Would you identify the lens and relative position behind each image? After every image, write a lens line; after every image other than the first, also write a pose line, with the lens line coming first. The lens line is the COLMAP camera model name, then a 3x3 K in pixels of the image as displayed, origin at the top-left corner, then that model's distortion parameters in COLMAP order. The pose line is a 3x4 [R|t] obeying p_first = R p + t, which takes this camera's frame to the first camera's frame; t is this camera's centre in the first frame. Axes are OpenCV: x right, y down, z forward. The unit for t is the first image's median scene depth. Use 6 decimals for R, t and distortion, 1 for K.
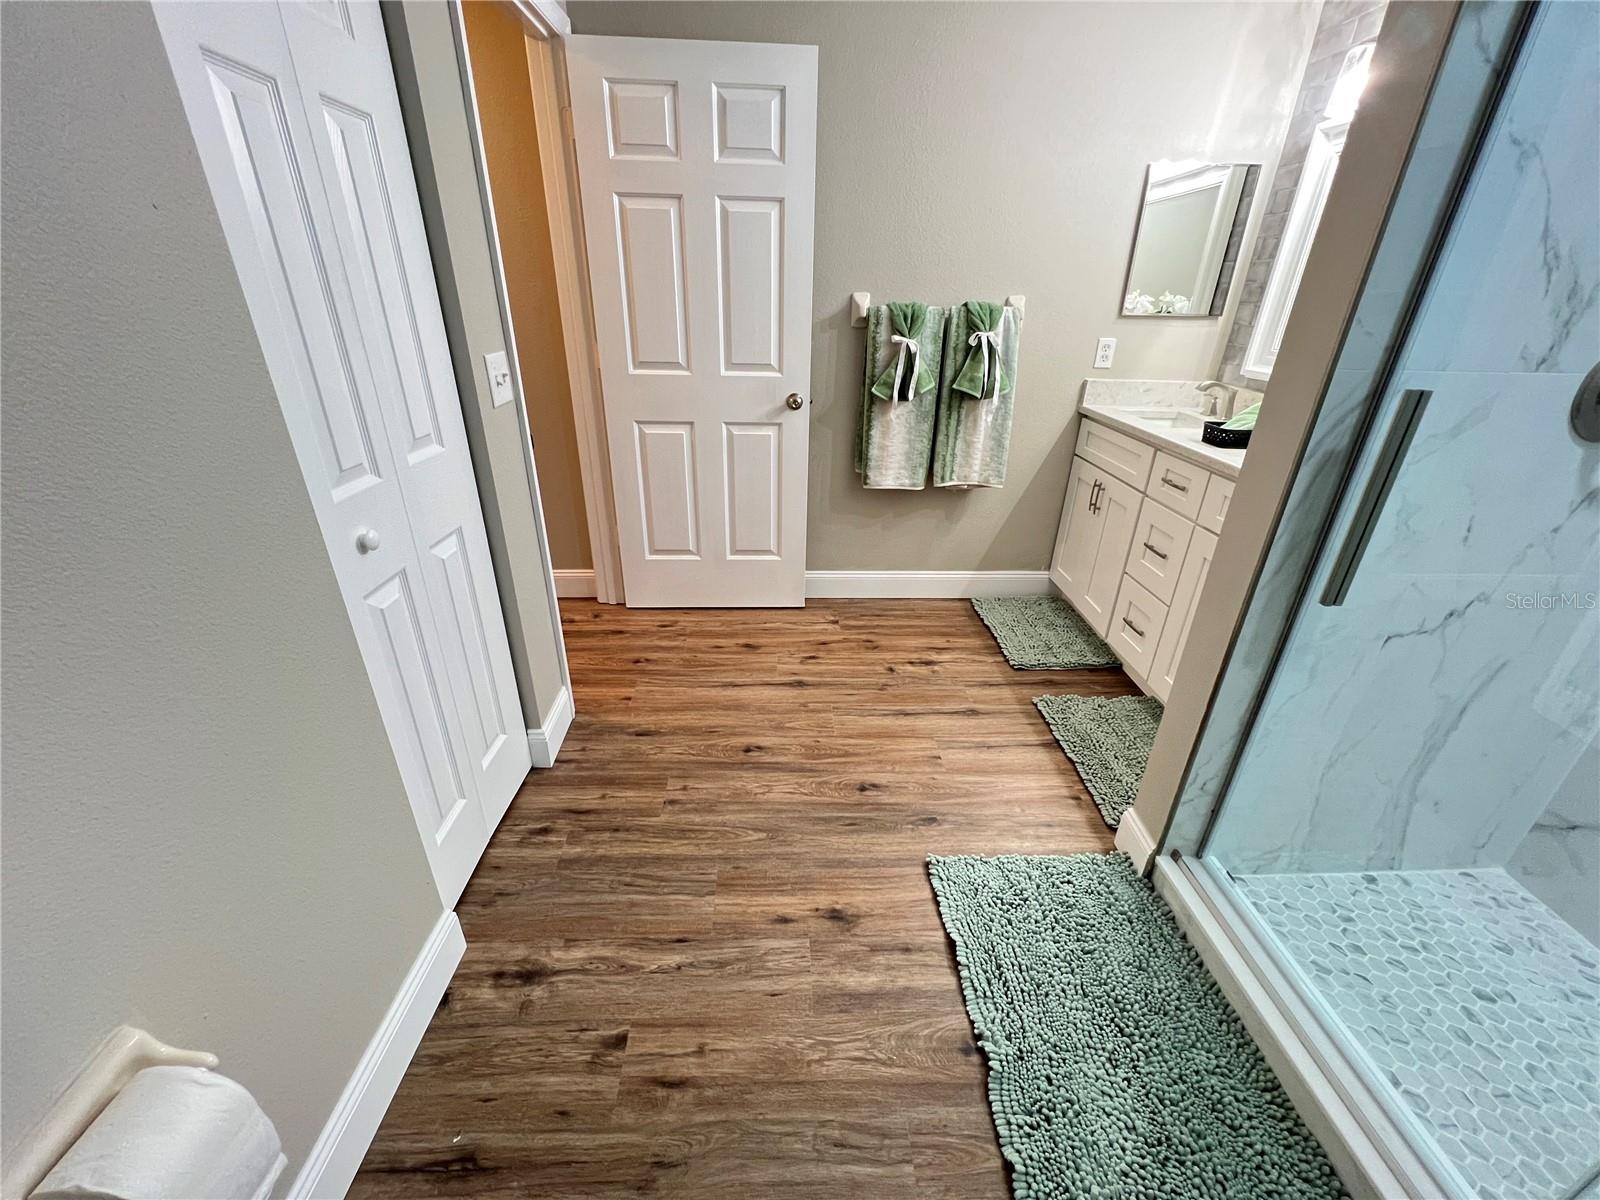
lens RADIAL K [[643.0, 0, 801.6], [0, 643.0, 595.2], [0, 0, 1]] dist [-0.002170, 0.001530]
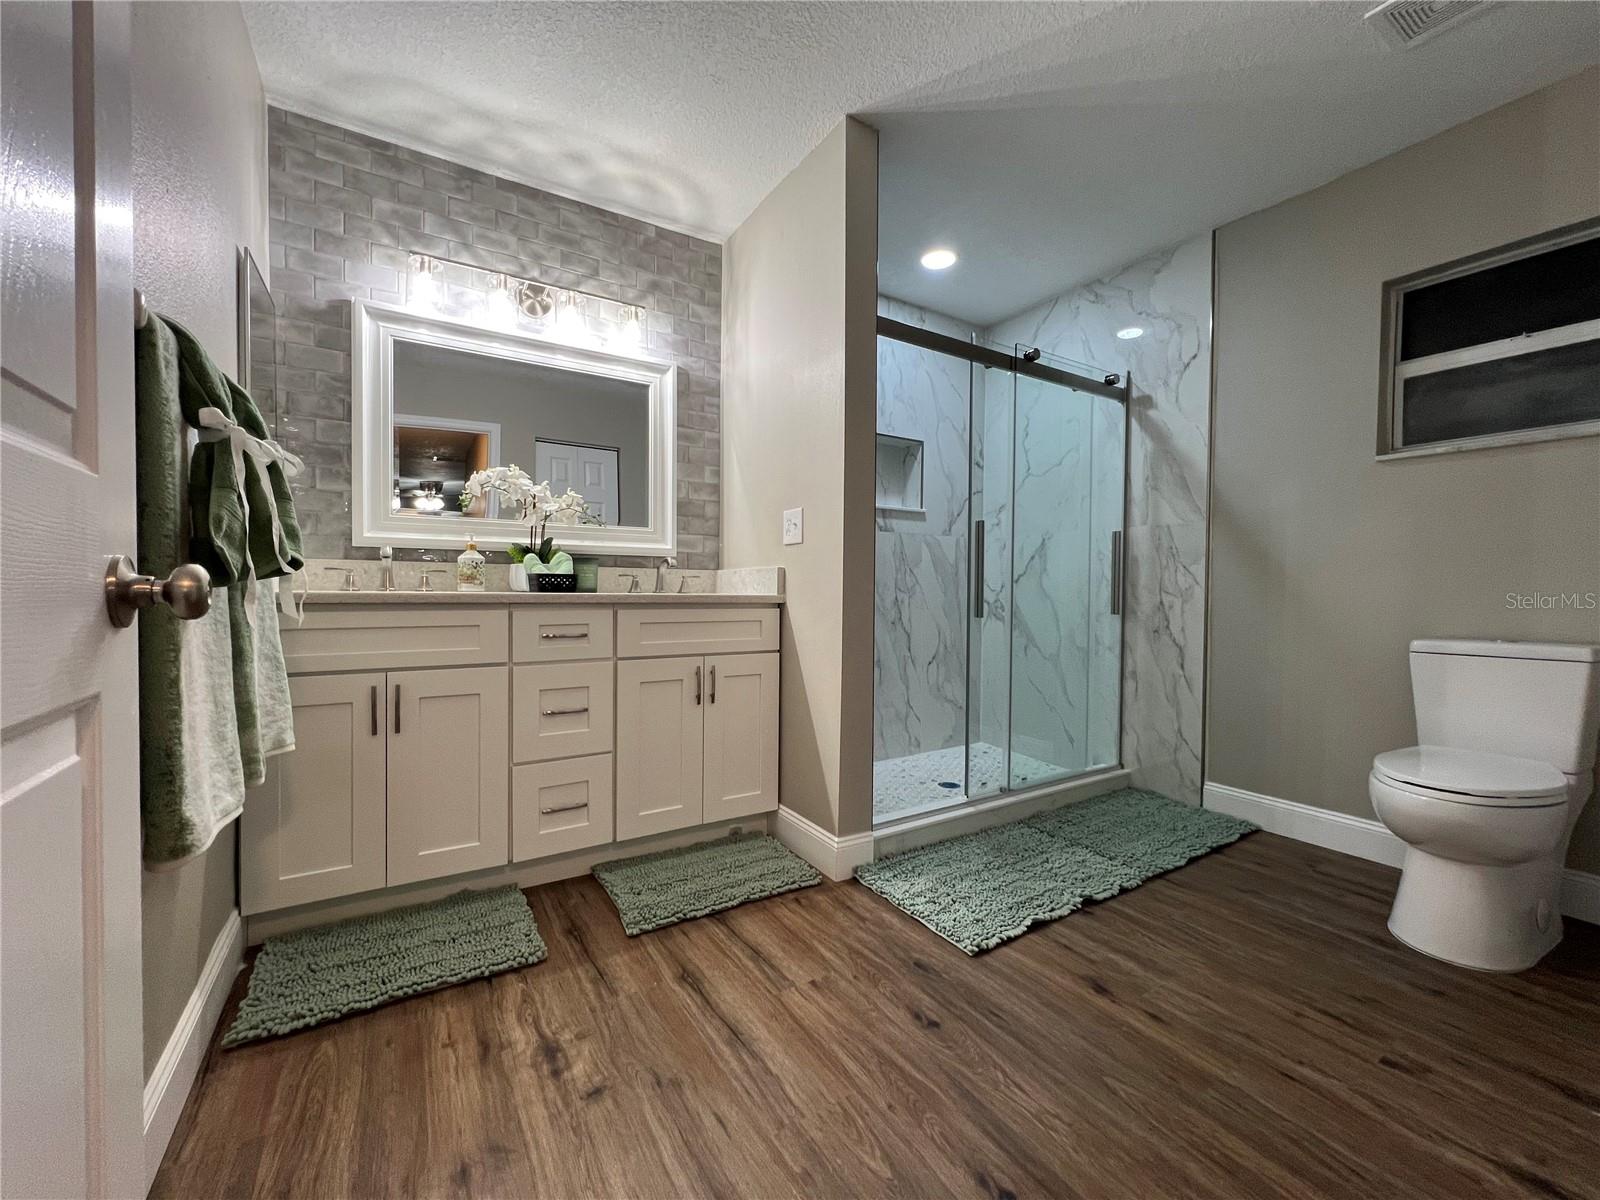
lens RADIAL K [[643.0, 0, 798.7], [0, 643.0, 604.0], [0, 0, 1]] dist [-0.002170, 0.001530]
pose [[-0.502830, -0.045847, 0.863169, -0.390771], [0.353843, 0.900172, 0.253940, -0.328228], [-0.788643, 0.433114, -0.436410, 1.111021]]
